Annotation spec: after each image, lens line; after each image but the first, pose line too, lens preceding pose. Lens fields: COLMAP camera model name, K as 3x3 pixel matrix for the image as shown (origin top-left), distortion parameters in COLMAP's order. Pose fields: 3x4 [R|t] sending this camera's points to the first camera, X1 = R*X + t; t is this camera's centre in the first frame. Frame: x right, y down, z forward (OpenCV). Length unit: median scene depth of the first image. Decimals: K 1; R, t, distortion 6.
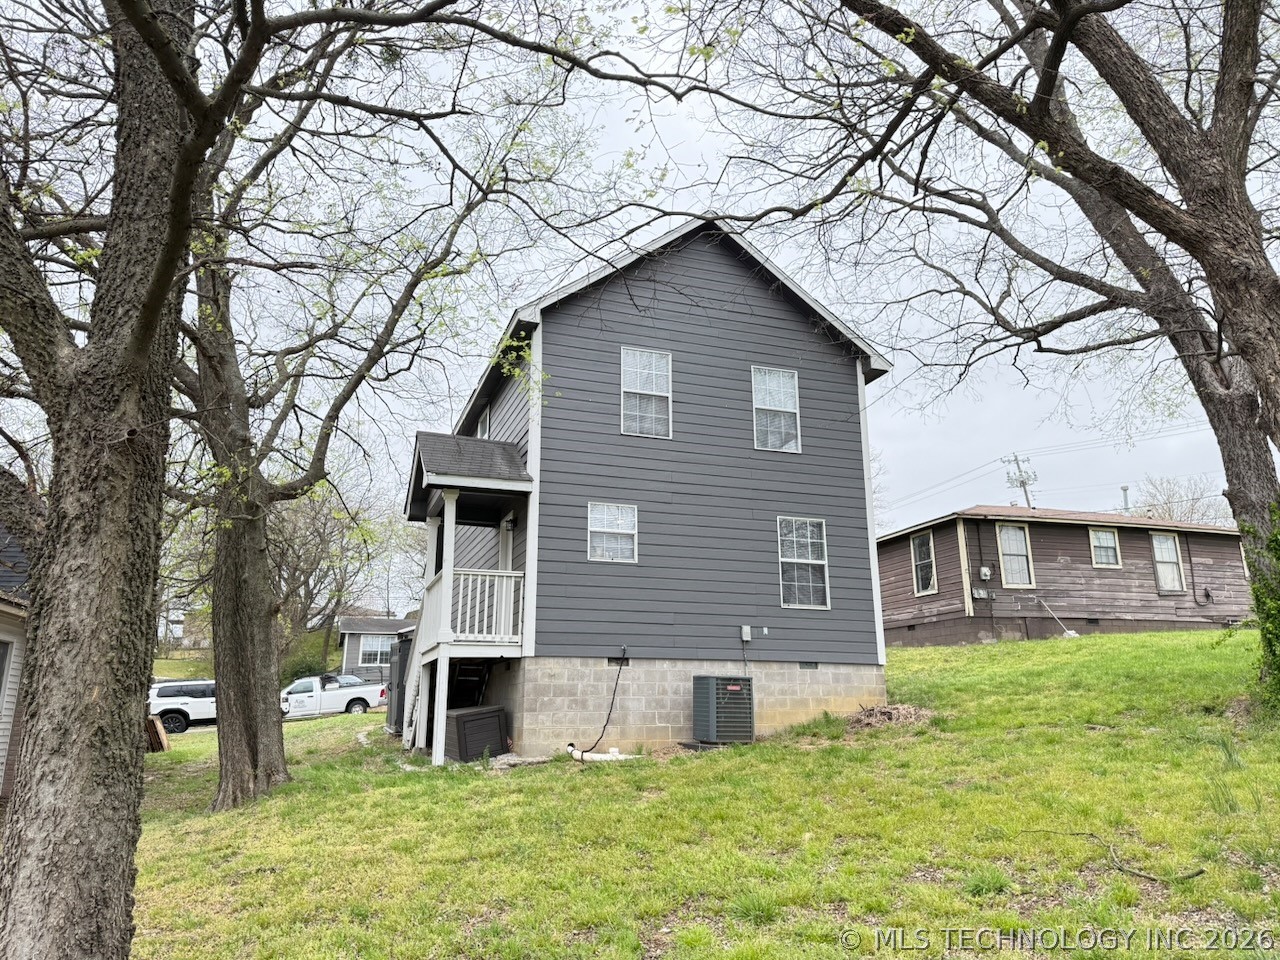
lens RADIAL K [[914.4, 0, 646.6], [0, 914.4, 484.7], [0, 0, 1]] dist [0.176648, -0.326008]
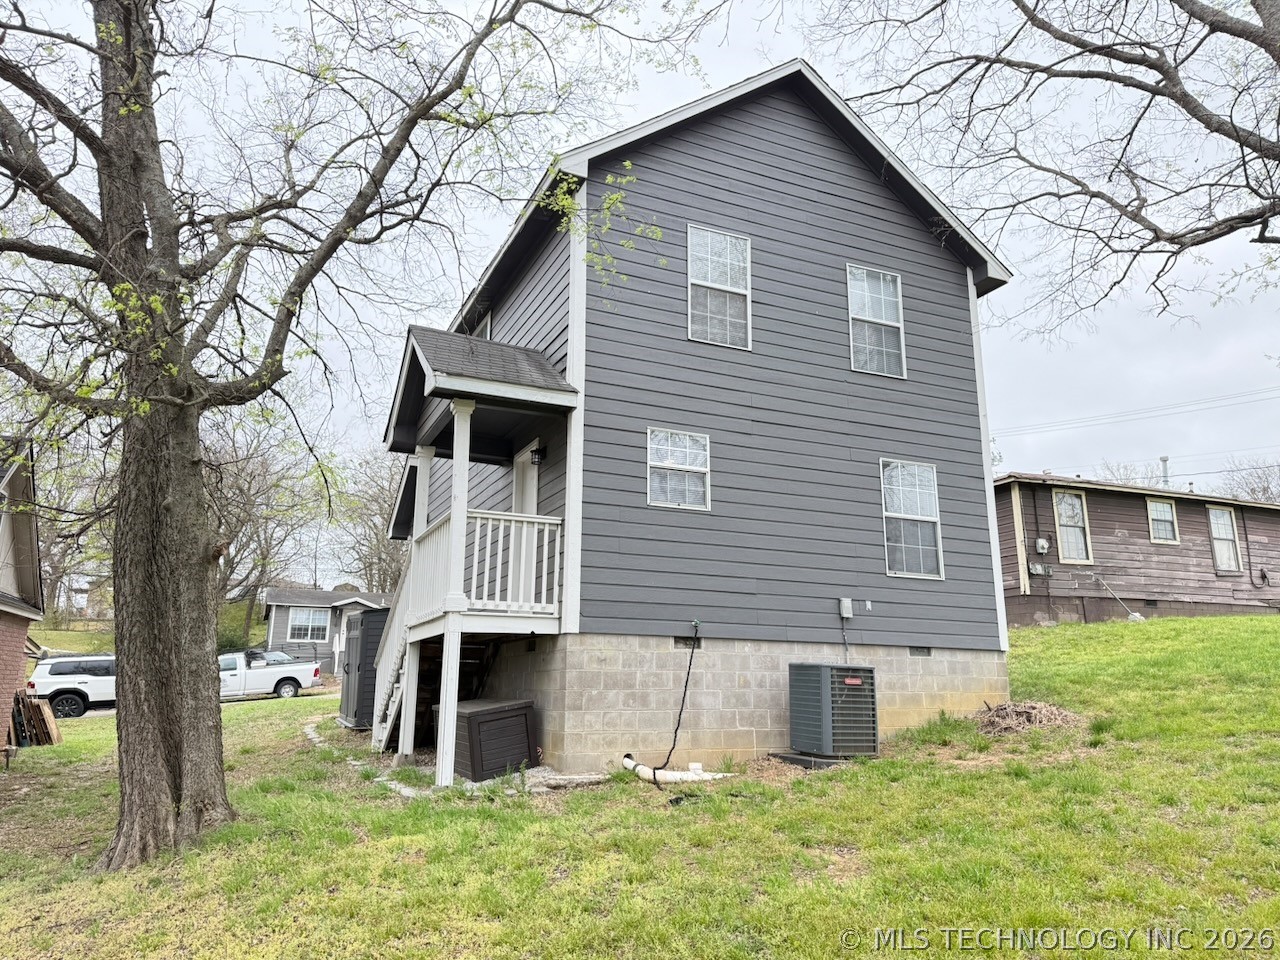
lens RADIAL K [[894.2, 0, 640.0], [0, 894.2, 480.0], [0, 0, 1]] dist [0.114302, -0.157270]
pose [[0.996374, 0.028057, 0.080317, -0.119004], [-0.029029, 0.999518, 0.010969, 0.051086], [-0.079970, -0.013261, 0.996709, 0.265694]]
